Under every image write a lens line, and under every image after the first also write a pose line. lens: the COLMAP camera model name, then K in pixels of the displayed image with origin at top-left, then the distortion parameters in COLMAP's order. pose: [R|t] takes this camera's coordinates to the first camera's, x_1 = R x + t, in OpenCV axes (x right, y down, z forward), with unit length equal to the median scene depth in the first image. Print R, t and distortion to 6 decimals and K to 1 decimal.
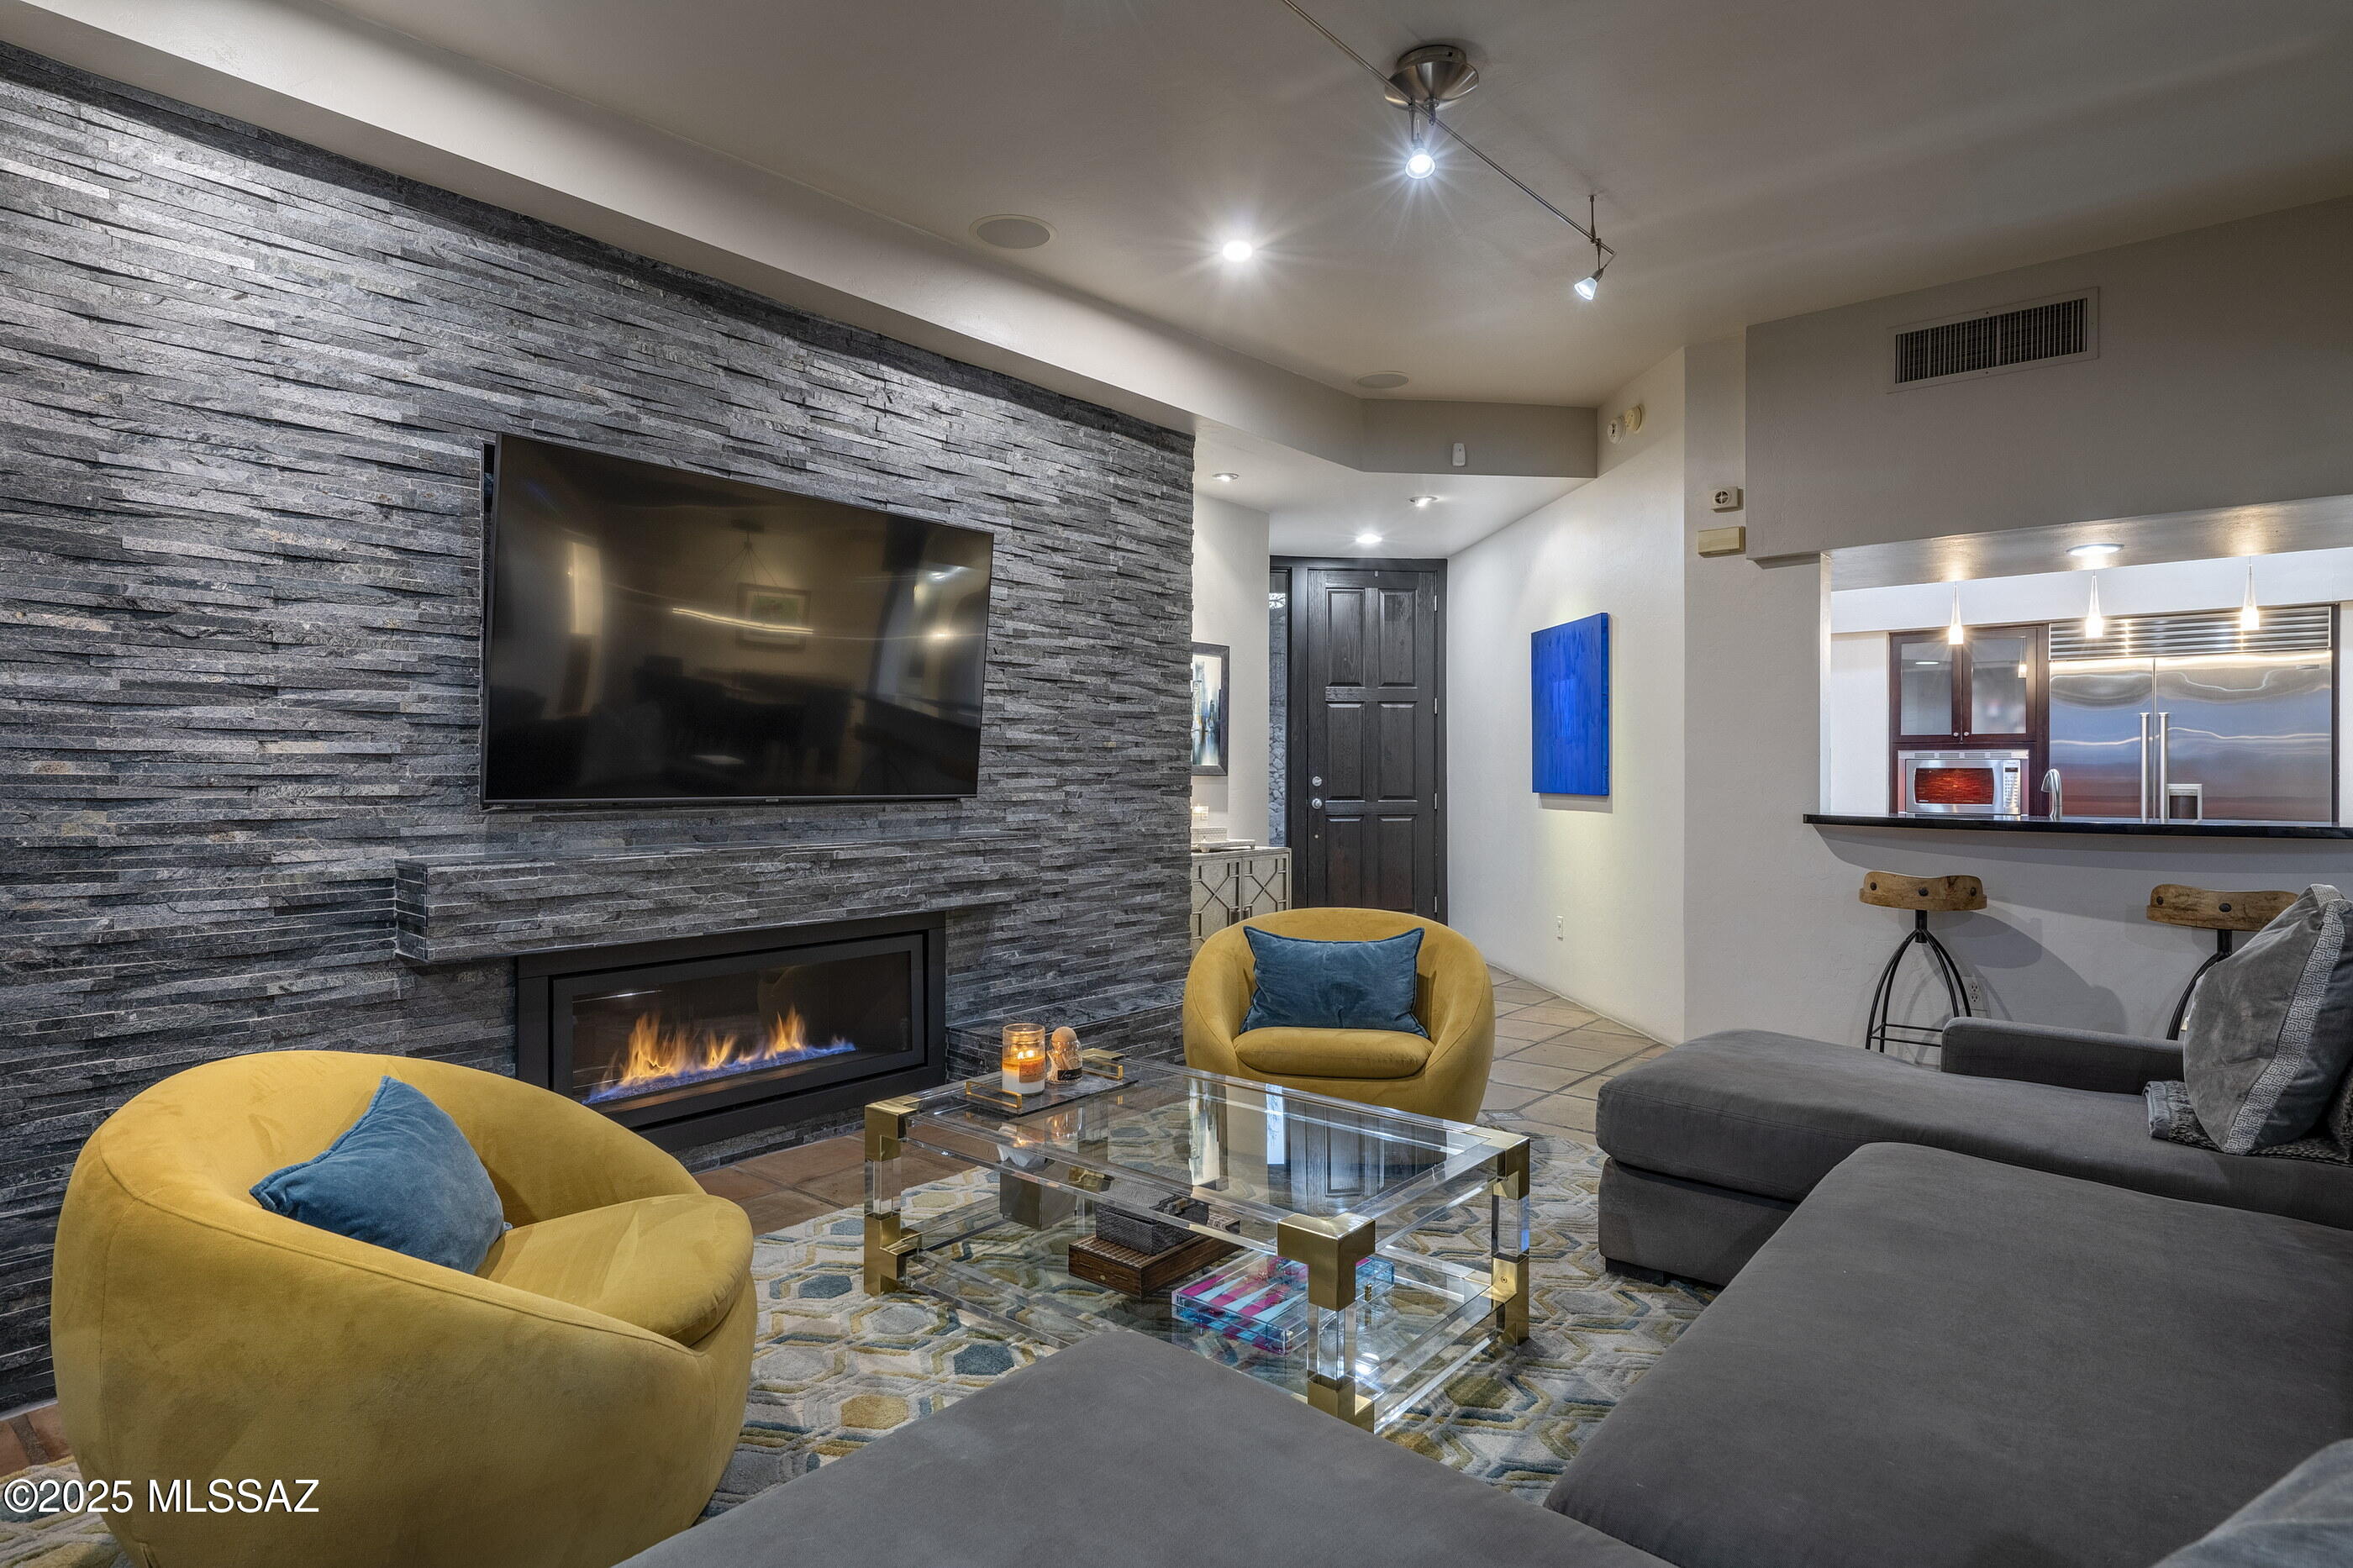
lens RADIAL K [[1234.8, 0, 1185.4], [0, 1234.8, 766.1], [0, 0, 1]] dist [0.017058, -0.001266]
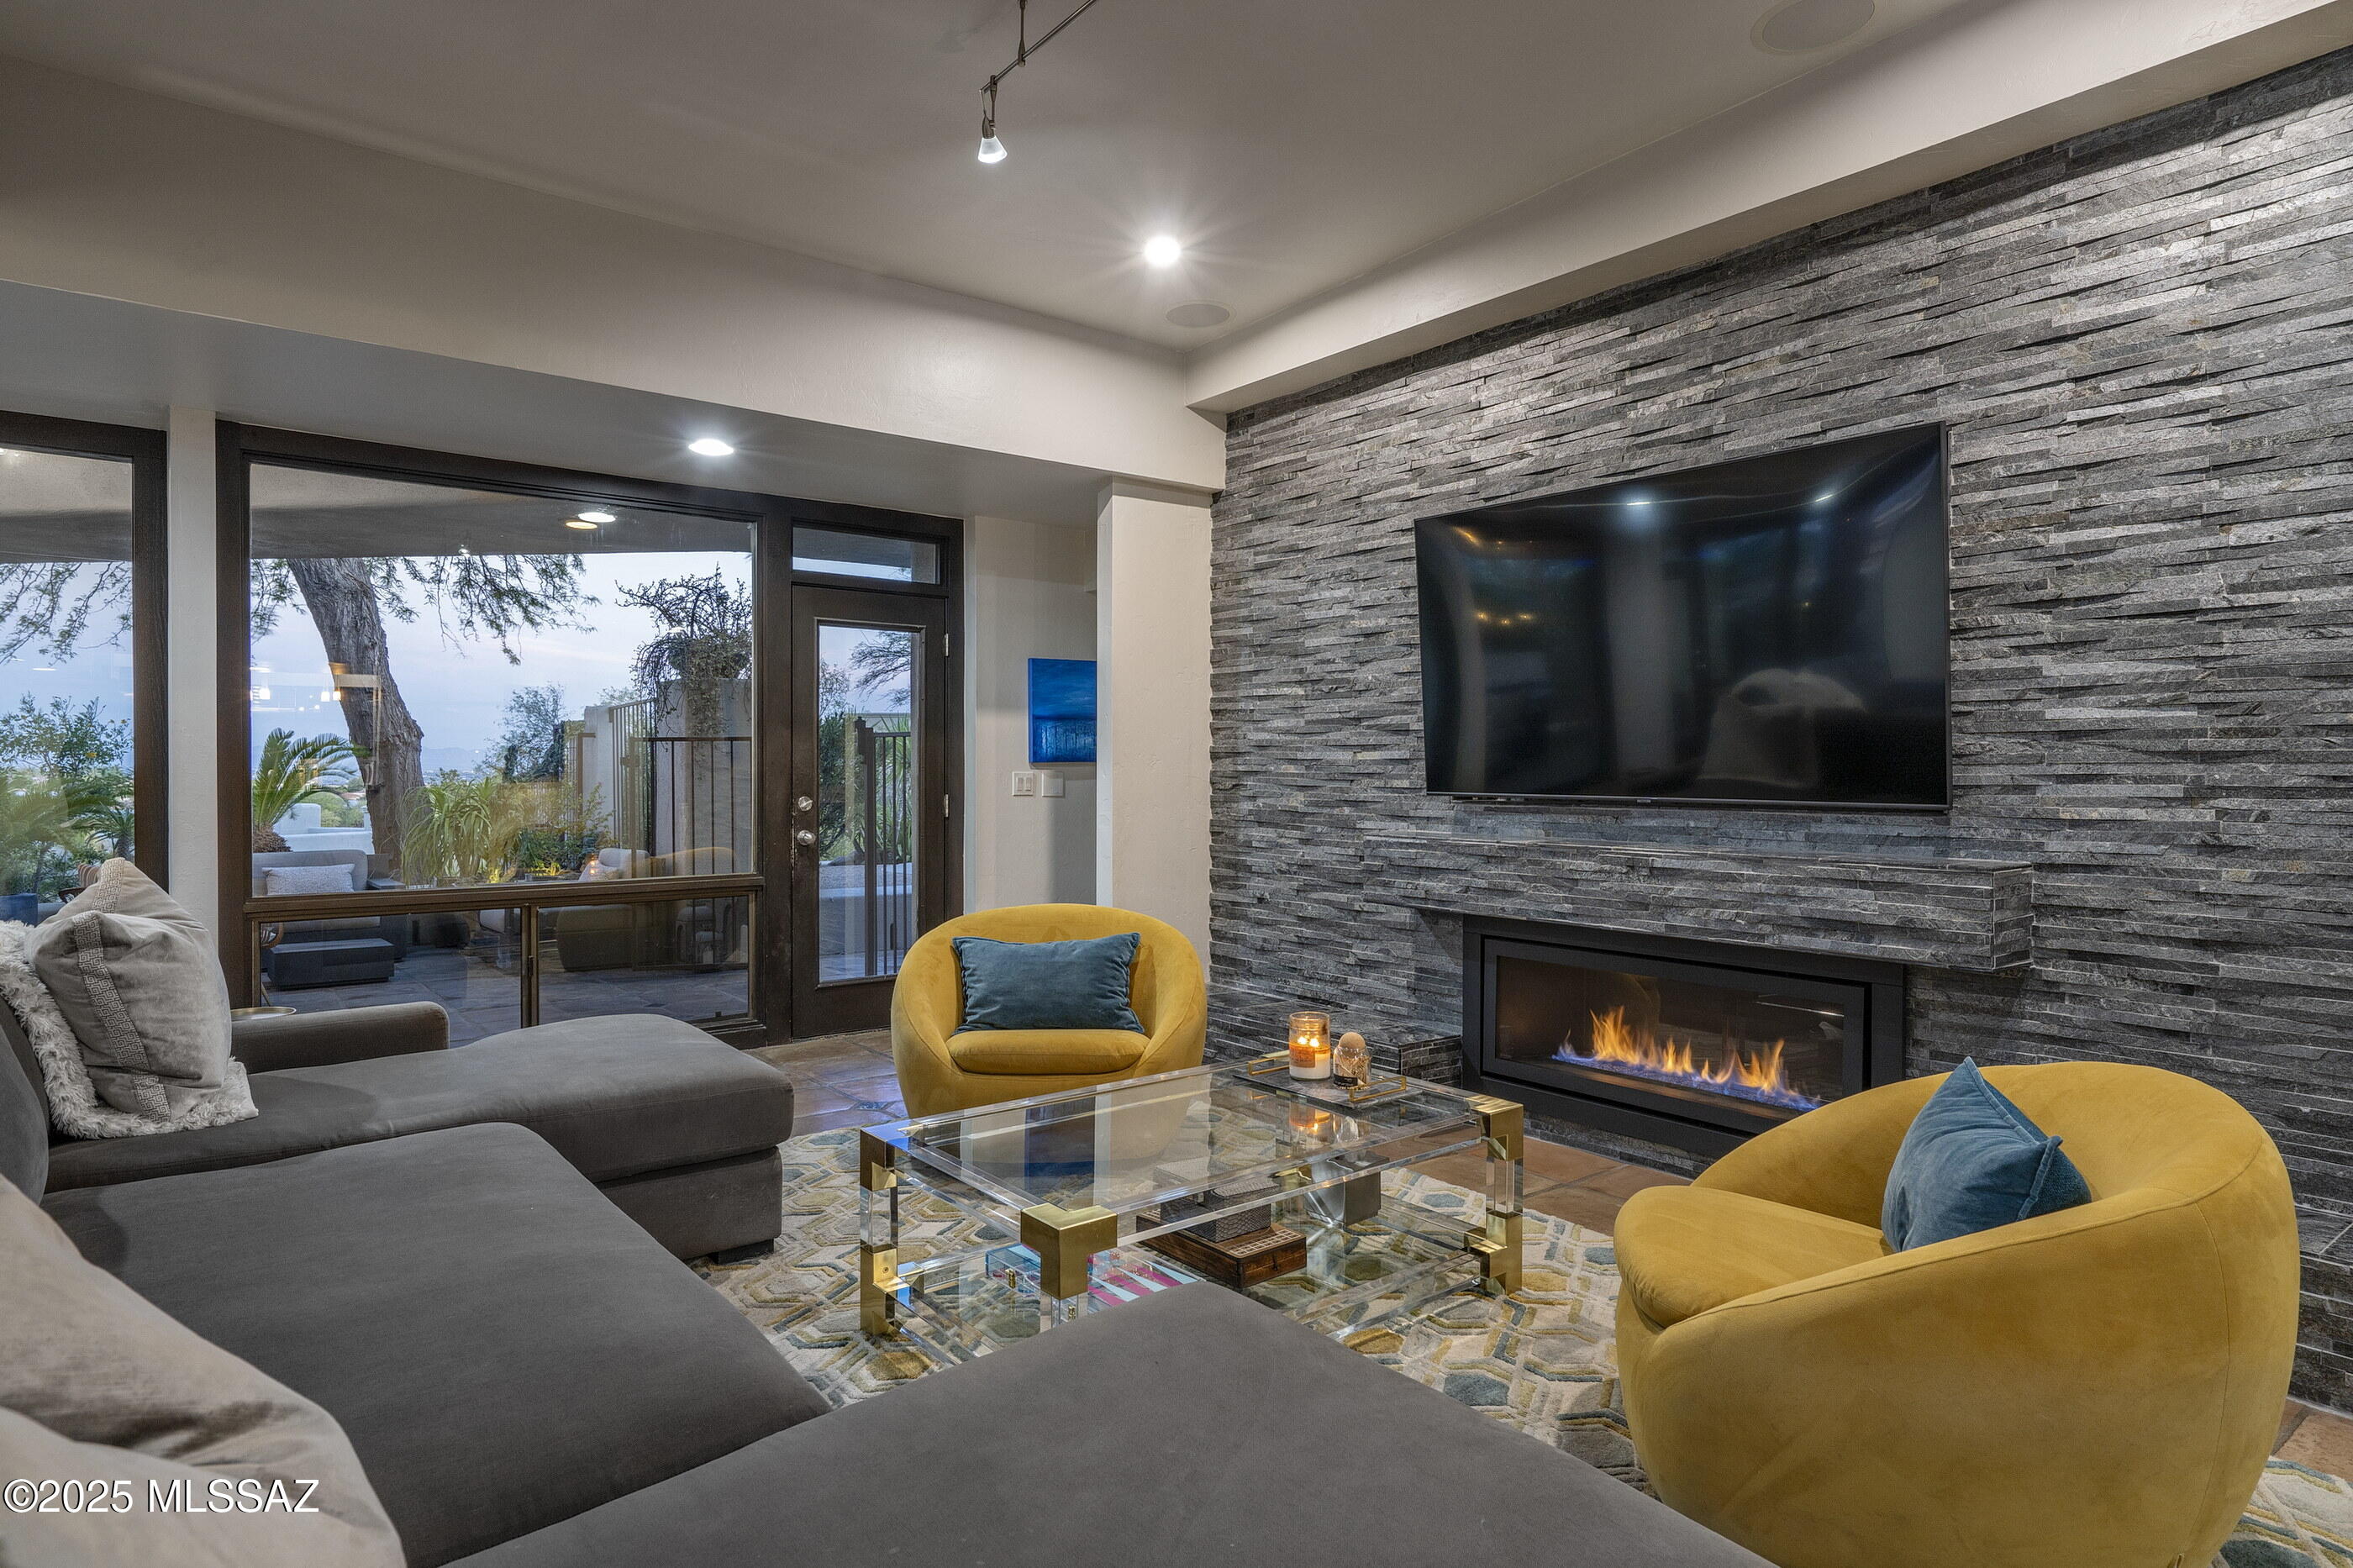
lens RADIAL K [[1304.6, 0, 1181.7], [0, 1304.6, 788.0], [0, 0, 1]] dist [-0.000097, 0.000436]
pose [[-0.198697, 0.009743, -0.980013, 0.661445], [-0.000504, 0.999949, 0.010044, 0.006663], [0.980061, 0.002489, -0.198682, 0.765975]]
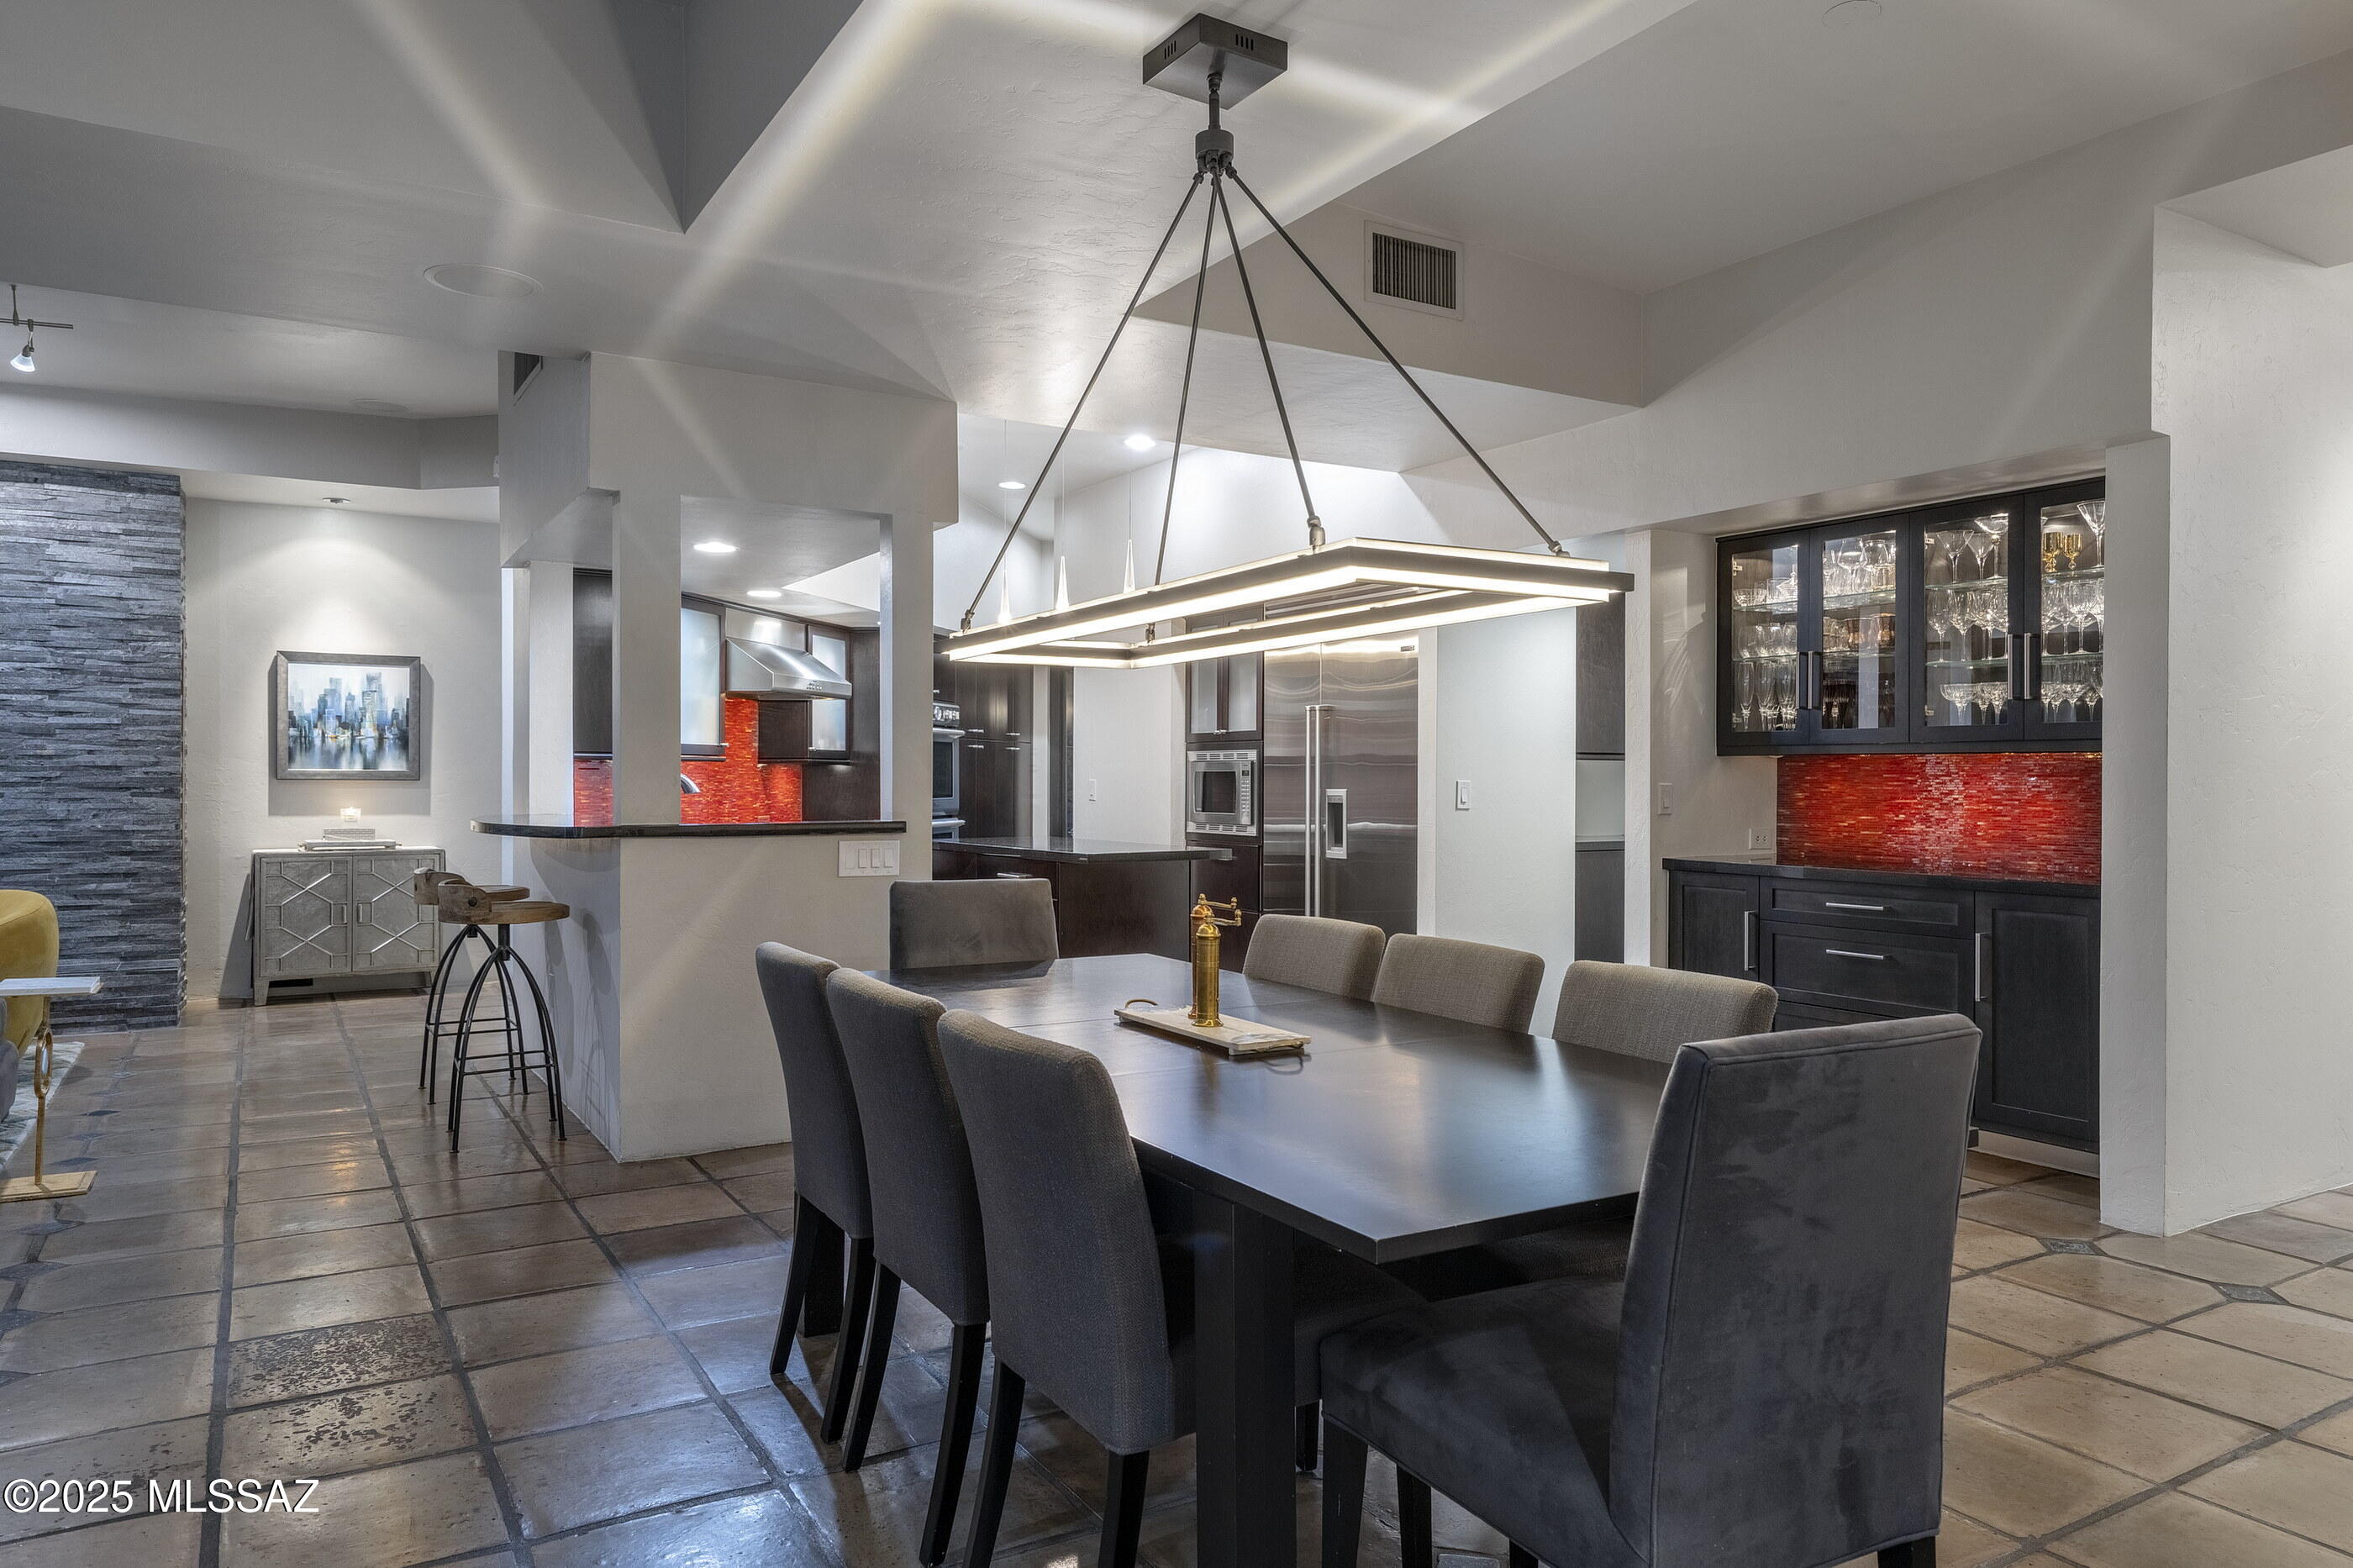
lens RADIAL K [[1508.3, 0, 1180.5], [0, 1508.3, 785.1], [0, 0, 1]] dist [0.008723, 0.000640]
pose [[0.952124, -0.000698, -0.305712, 1.683988], [0.002807, 0.999975, 0.006456, 0.008724], [0.305700, -0.007005, 0.952102, -0.043808]]
